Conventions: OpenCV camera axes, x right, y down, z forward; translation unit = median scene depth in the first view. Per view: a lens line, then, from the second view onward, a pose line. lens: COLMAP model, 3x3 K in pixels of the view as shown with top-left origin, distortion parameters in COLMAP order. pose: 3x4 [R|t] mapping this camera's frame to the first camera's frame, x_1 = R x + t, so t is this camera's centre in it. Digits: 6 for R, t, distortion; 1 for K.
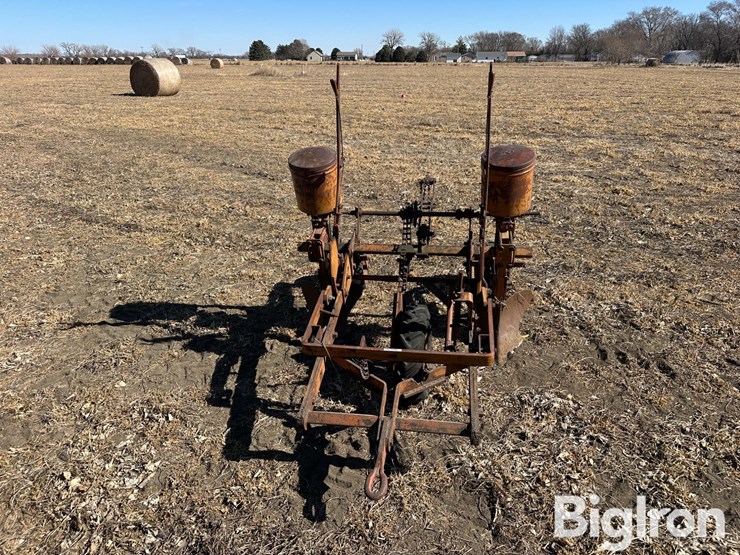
lens RADIAL K [[517.5, 0, 373.2], [0, 517.5, 277.3], [0, 0, 1]] dist [0.043524, -0.058780]
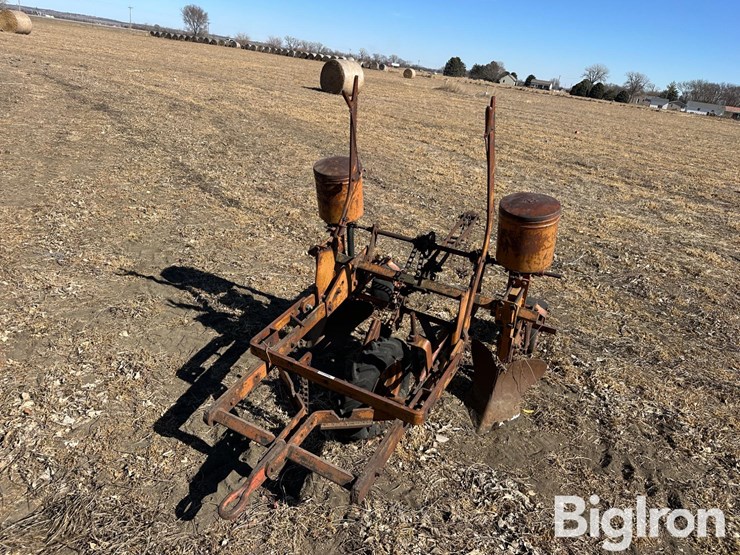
lens RADIAL K [[517.5, 0, 373.2], [0, 517.5, 277.3], [0, 0, 1]] dist [0.043524, -0.058780]
pose [[0.929257, 0.246989, -0.274732, 0.142623], [-0.255265, 0.966854, 0.005807, -0.025458], [0.267060, 0.064734, 0.961503, 0.045494]]
